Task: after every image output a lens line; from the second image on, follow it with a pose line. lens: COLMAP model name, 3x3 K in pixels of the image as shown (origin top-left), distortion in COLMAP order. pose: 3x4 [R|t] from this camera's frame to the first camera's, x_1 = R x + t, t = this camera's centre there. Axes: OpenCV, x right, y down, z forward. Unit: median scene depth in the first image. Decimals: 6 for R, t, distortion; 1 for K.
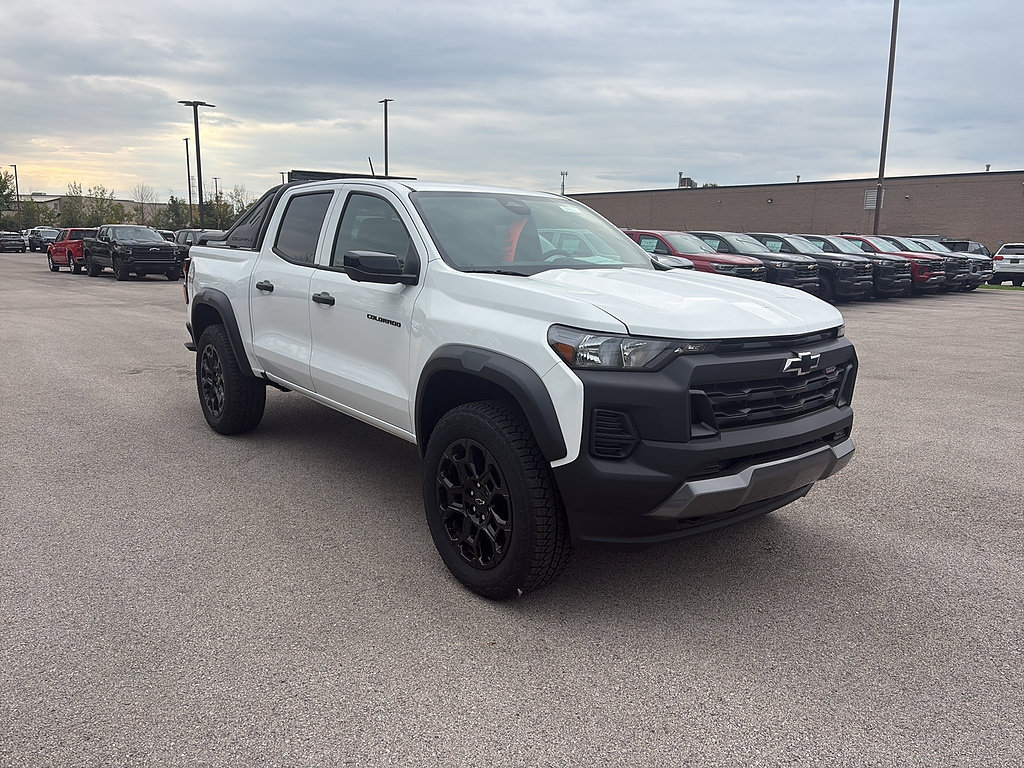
lens RADIAL K [[772.6, 0, 512.0], [0, 772.6, 384.0], [0, 0, 1]] dist [0.040779, -0.004342]
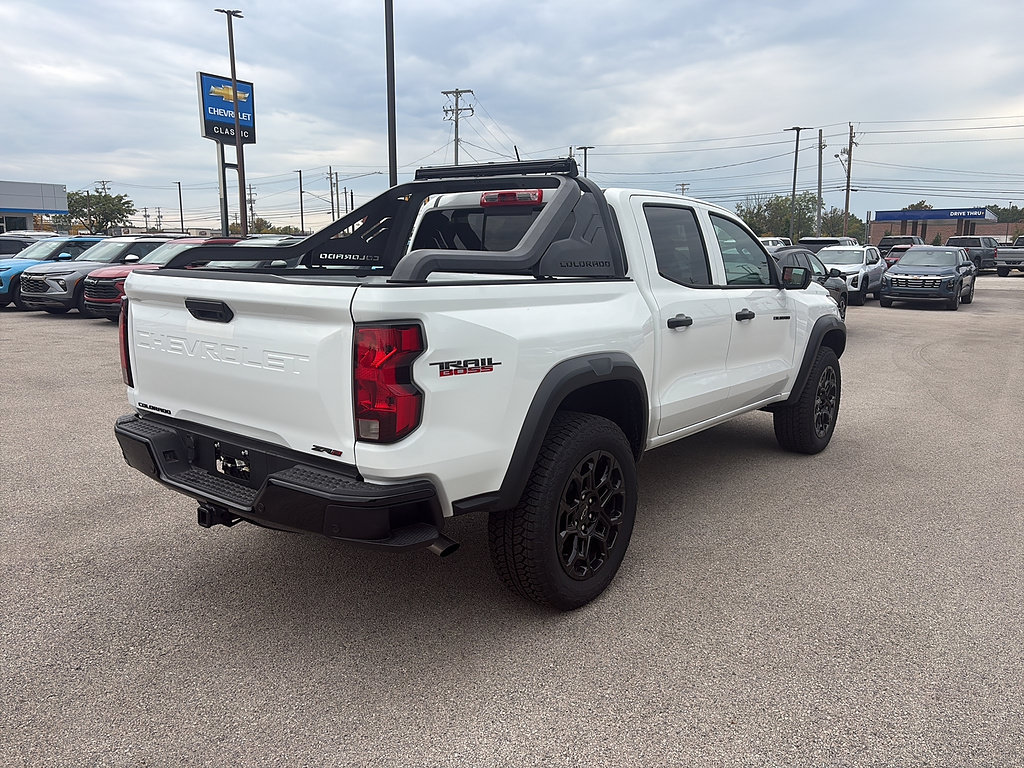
lens RADIAL K [[772.6, 0, 512.0], [0, 772.6, 384.0], [0, 0, 1]] dist [0.040779, -0.004342]
pose [[-0.243128, -0.188138, 0.951574, -1.145505], [0.161609, 0.959442, 0.230985, -0.303636], [-0.956437, 0.209942, -0.202862, 1.481233]]
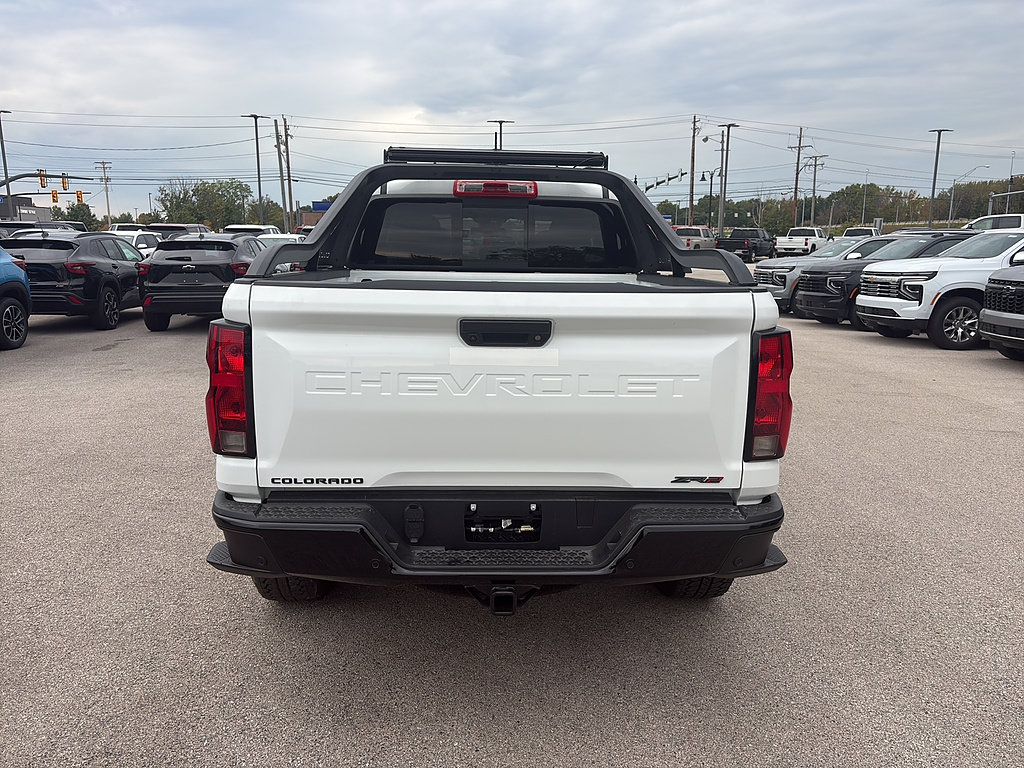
lens RADIAL K [[772.6, 0, 512.0], [0, 772.6, 384.0], [0, 0, 1]] dist [0.040779, -0.004342]
pose [[-0.804911, -0.134358, 0.577984, -0.763028], [0.082139, 0.939425, 0.332767, -0.382932], [-0.587683, 0.315323, -0.745118, 1.934362]]
